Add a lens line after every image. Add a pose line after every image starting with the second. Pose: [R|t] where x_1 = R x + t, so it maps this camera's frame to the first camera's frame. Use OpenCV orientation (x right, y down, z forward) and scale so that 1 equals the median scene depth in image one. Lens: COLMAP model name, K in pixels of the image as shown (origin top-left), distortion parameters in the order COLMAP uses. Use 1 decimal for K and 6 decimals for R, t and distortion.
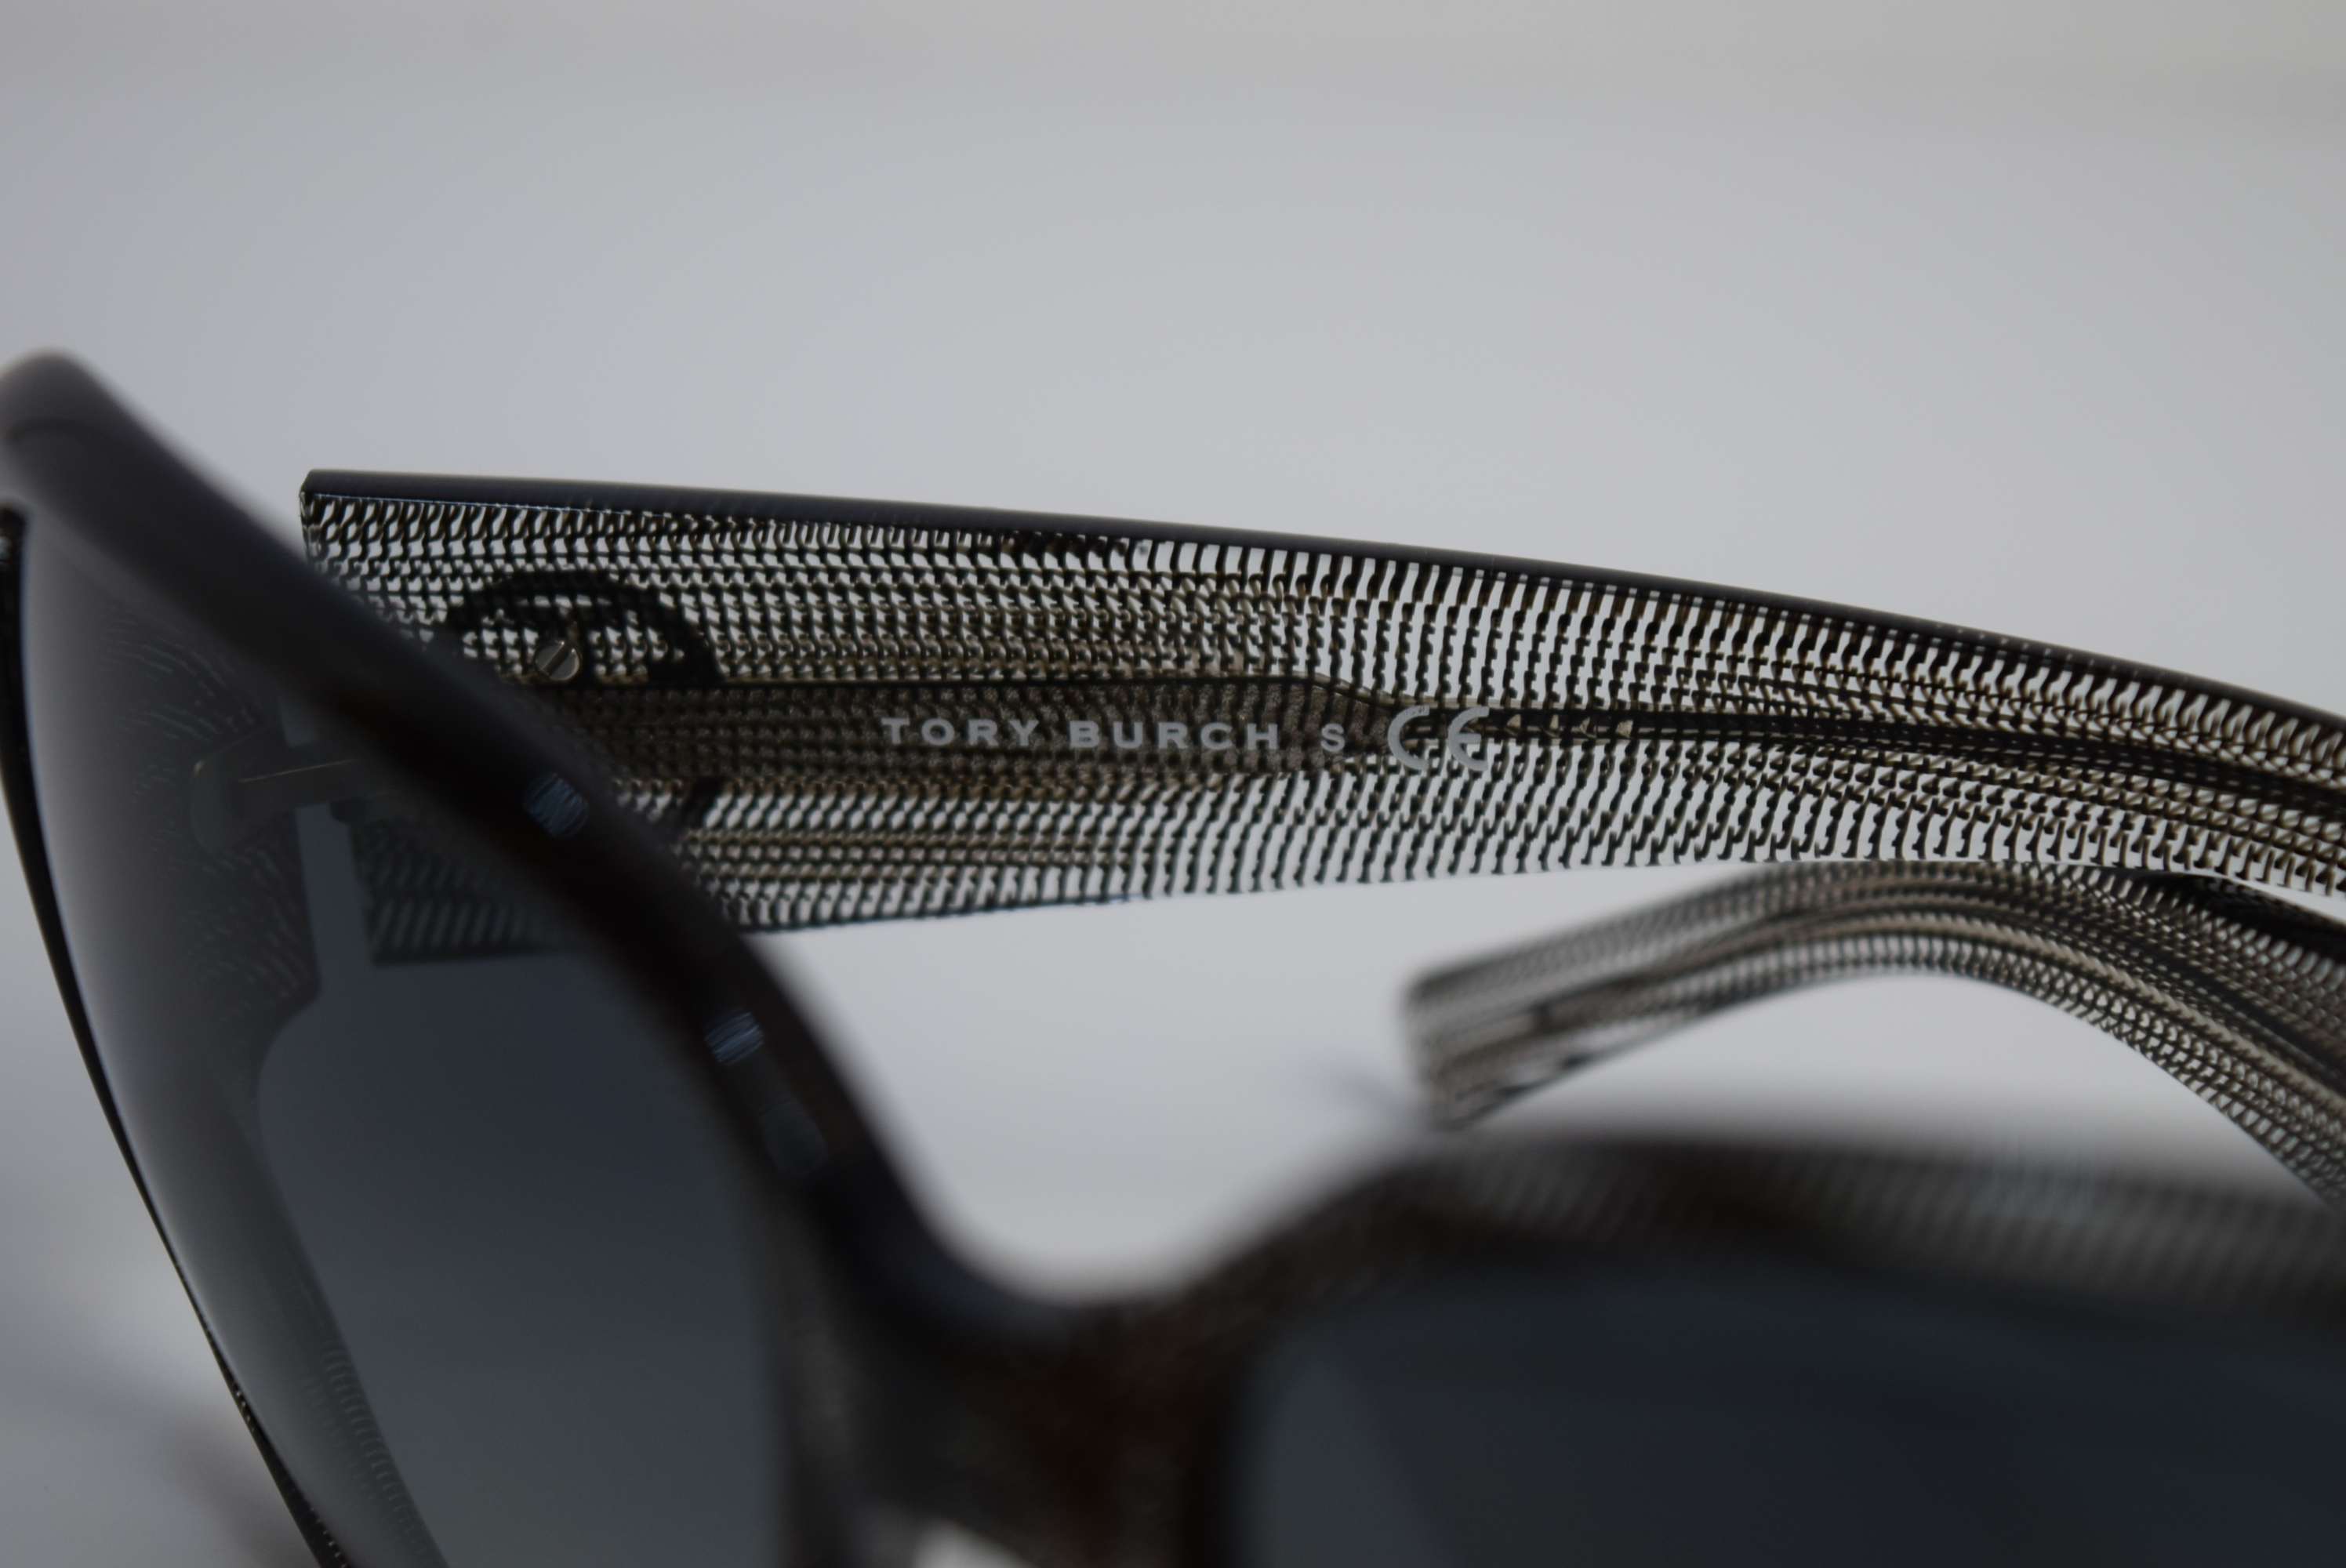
lens RADIAL K [[5497.2, 0, 1172.8], [0, 5497.2, 784.3], [0, 0, 1]] dist [-0.293563, 0.000000]
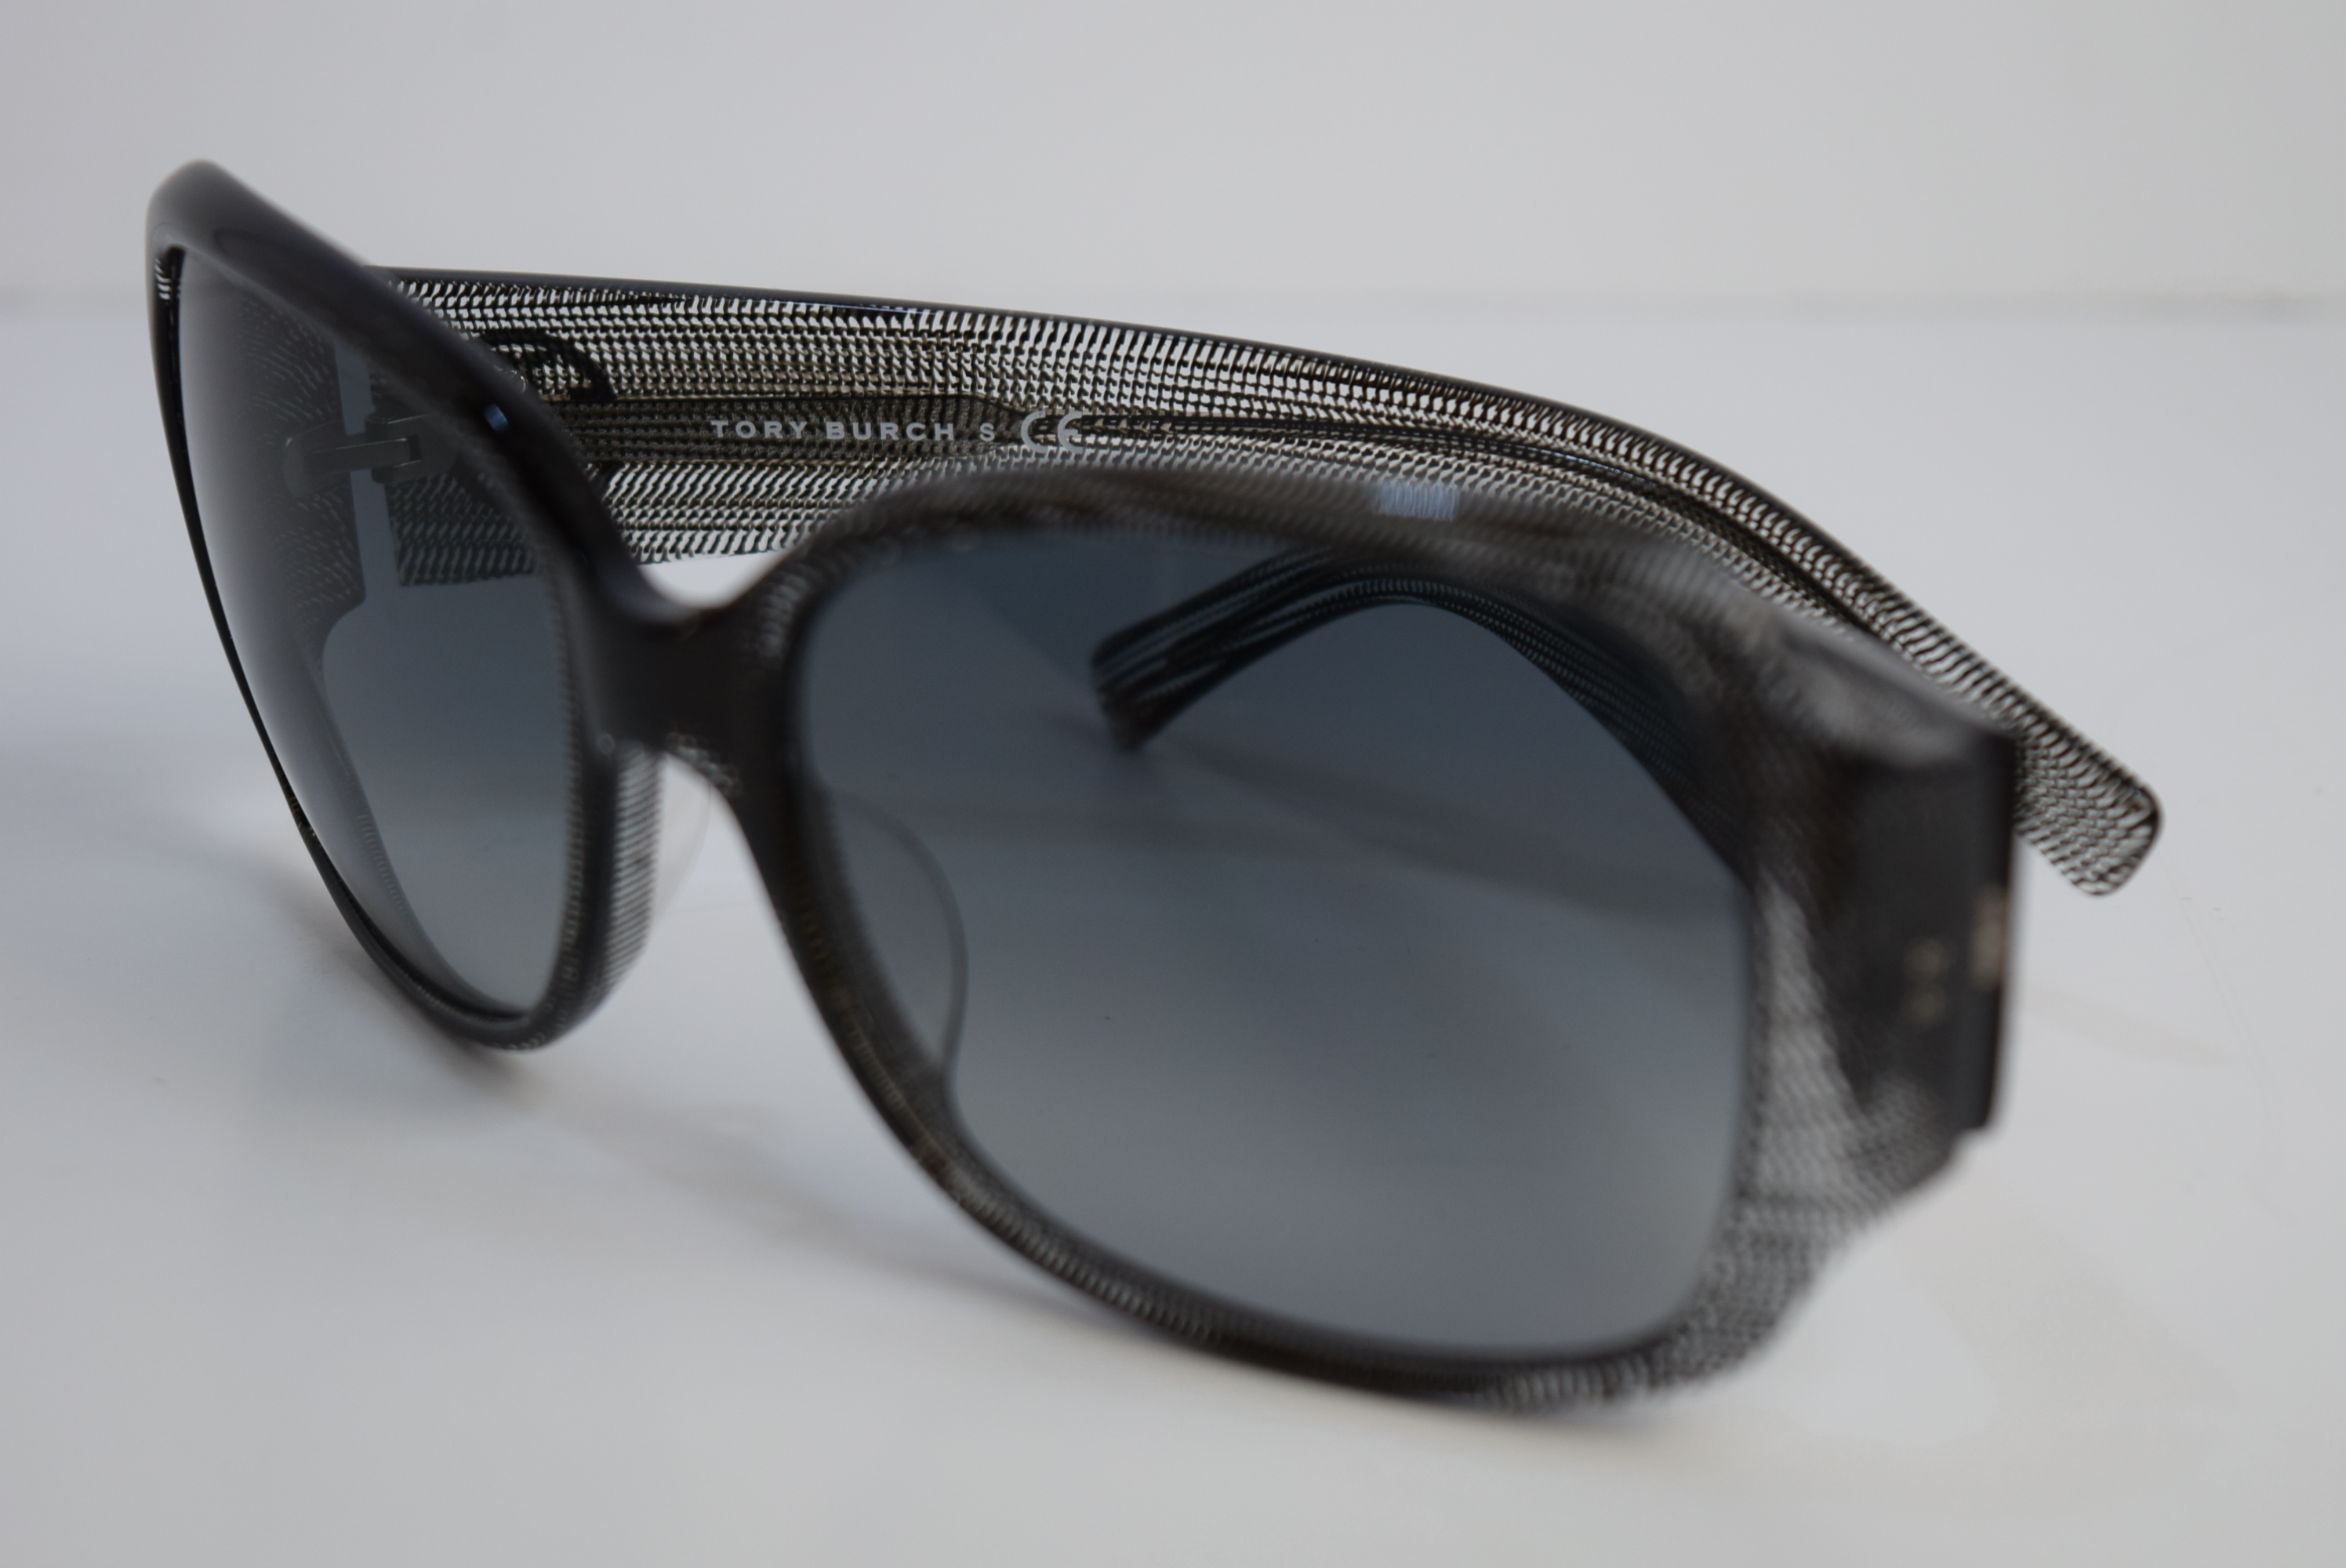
lens RADIAL K [[5497.2, 0, 1173.2], [0, 5497.2, 783.9], [0, 0, 1]] dist [-0.293563, 0.000000]
pose [[0.999207, 0.007797, -0.039038, 0.147061], [-0.009766, 0.998676, -0.050498, 0.175206], [0.038593, 0.050839, 0.997961, -0.601705]]
